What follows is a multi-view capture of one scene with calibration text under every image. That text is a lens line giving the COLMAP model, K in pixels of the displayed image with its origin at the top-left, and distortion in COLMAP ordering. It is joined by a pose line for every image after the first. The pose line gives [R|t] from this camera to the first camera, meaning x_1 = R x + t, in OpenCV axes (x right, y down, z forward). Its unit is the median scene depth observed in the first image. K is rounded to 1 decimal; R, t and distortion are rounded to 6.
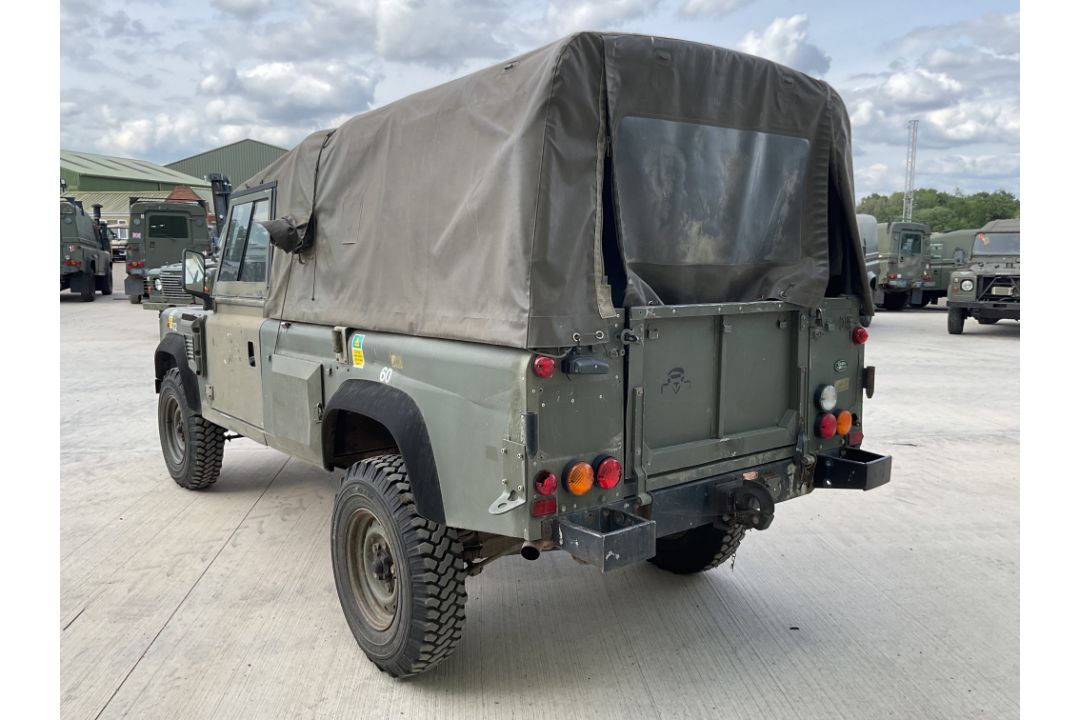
lens RADIAL K [[802.2, 0, 536.0], [0, 802.2, 358.5], [0, 0, 1]] dist [0.063607, -0.113227]
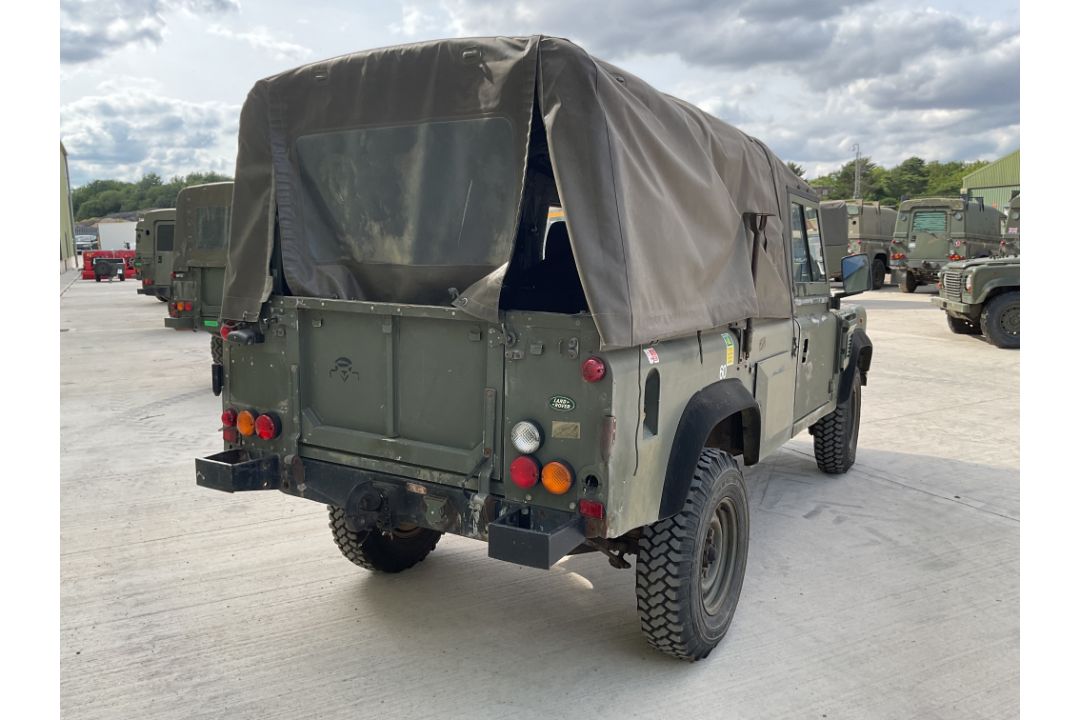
lens RADIAL K [[802.2, 0, 542.5], [0, 802.2, 357.3], [0, 0, 1]] dist [0.063607, -0.113227]
pose [[0.374756, 0.129754, -0.917999, 1.128019], [-0.125306, 0.988161, 0.088517, -0.105302], [0.918616, 0.081858, 0.386579, 0.729758]]
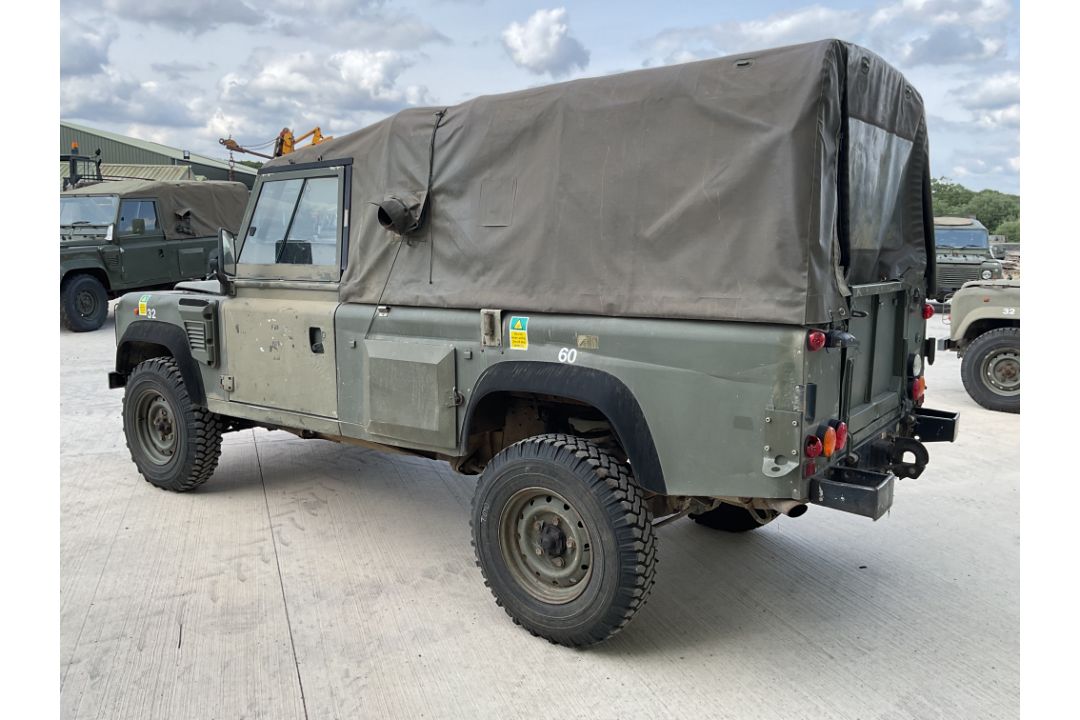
lens RADIAL K [[802.2, 0, 538.6], [0, 802.2, 358.4], [0, 0, 1]] dist [0.063607, -0.113227]
pose [[0.962407, -0.027429, 0.270224, -0.495877], [0.022291, 0.999508, 0.022066, 0.000886], [-0.270696, -0.015213, 0.962545, 0.025572]]
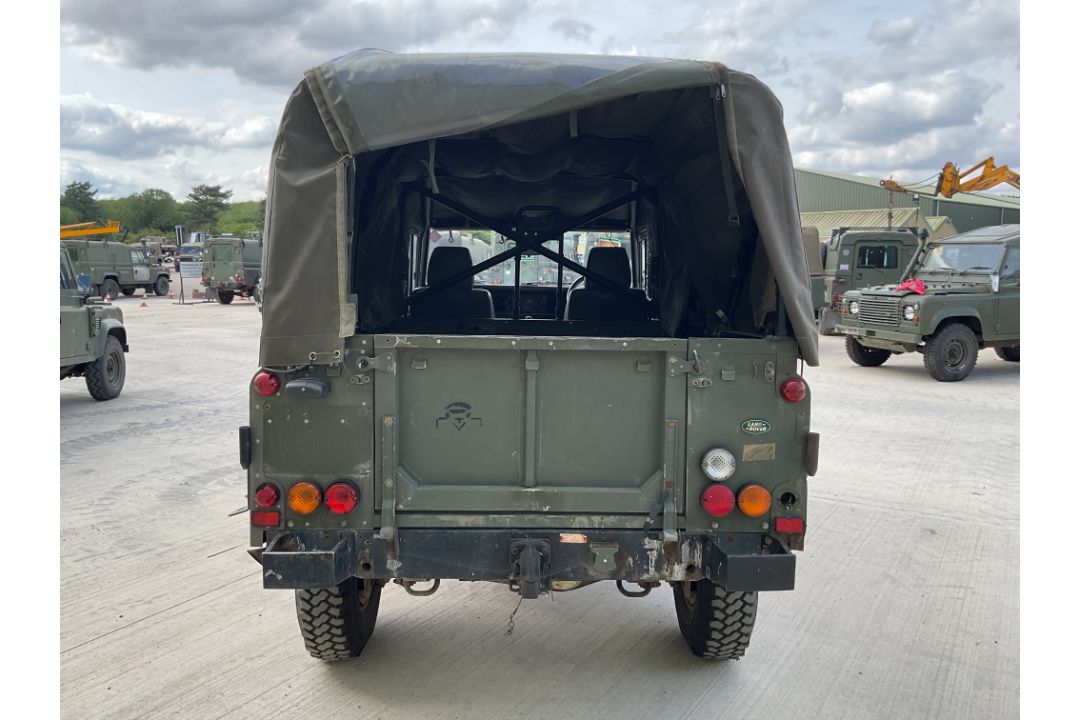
lens RADIAL K [[802.2, 0, 536.4], [0, 802.2, 353.8], [0, 0, 1]] dist [0.063607, -0.113227]
pose [[0.805625, 0.064164, -0.588941, 0.701764], [-0.082882, 0.996548, -0.004804, -0.042140], [0.586600, 0.052682, 0.808162, 0.260876]]
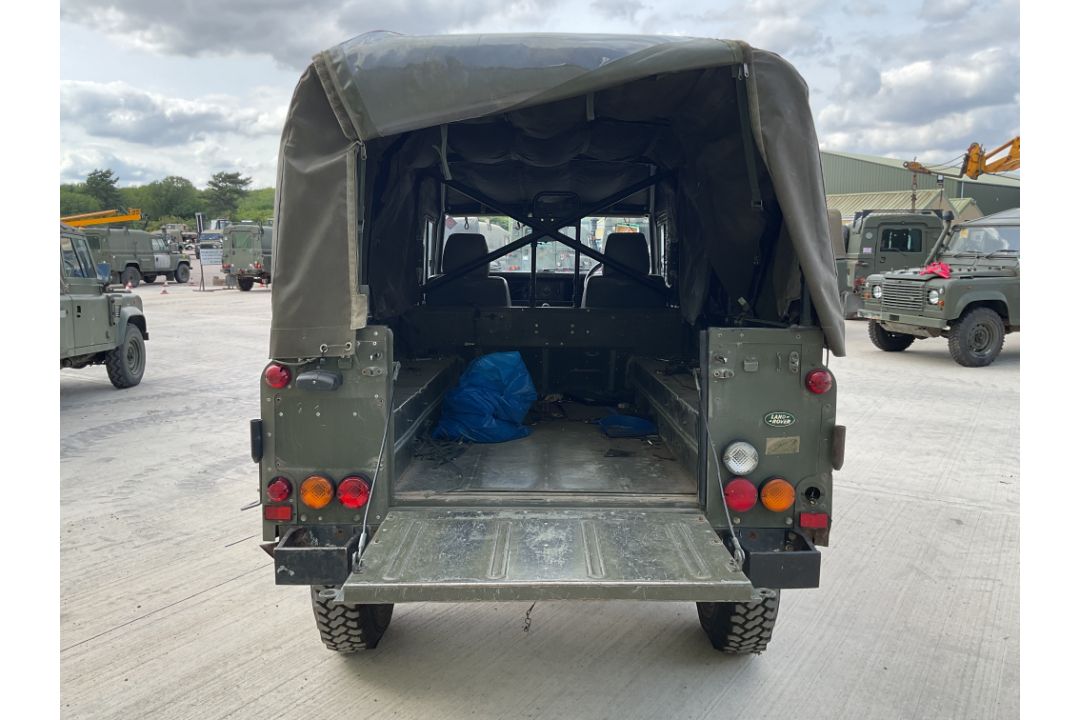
lens RADIAL K [[802.2, 0, 535.8], [0, 802.2, 353.4], [0, 0, 1]] dist [0.063607, -0.113227]
pose [[0.791828, 0.072286, -0.606451, 0.690635], [-0.079425, 0.996726, 0.015101, -0.048358], [0.605557, 0.036209, 0.794978, 0.279295]]
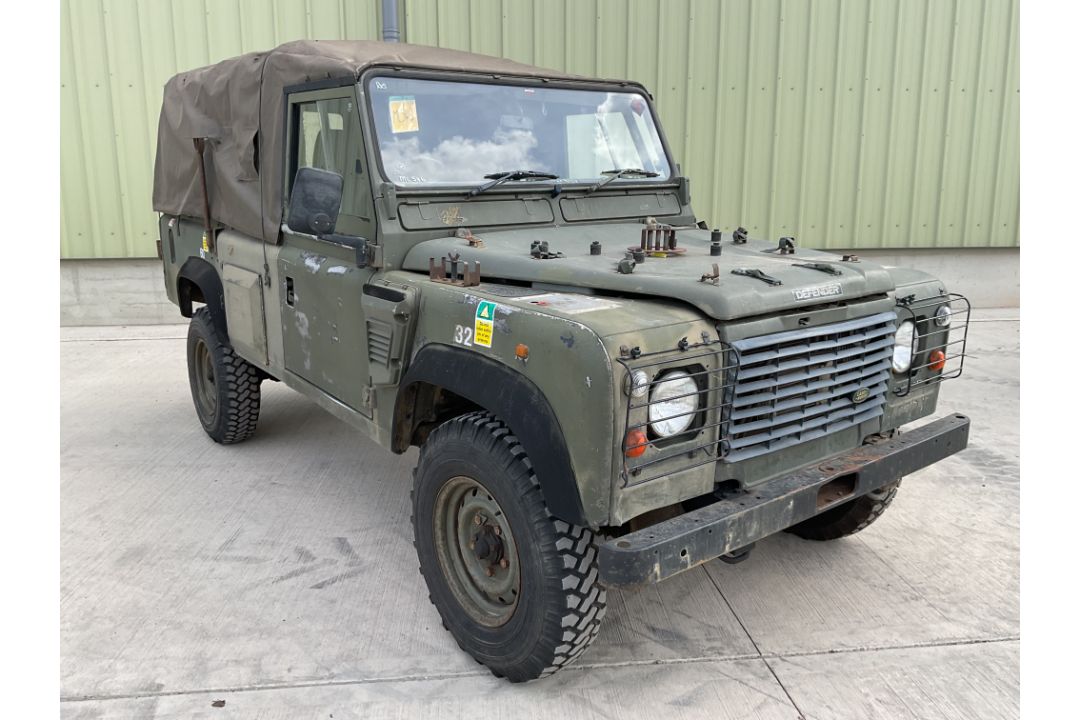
lens RADIAL K [[802.2, 0, 533.2], [0, 802.2, 355.6], [0, 0, 1]] dist [0.063607, -0.113227]
pose [[-0.999882, 0.000685, 0.015331, -0.407744], [0.005871, 0.940081, 0.340900, -0.357849], [-0.014179, 0.340950, -0.939974, 2.860935]]
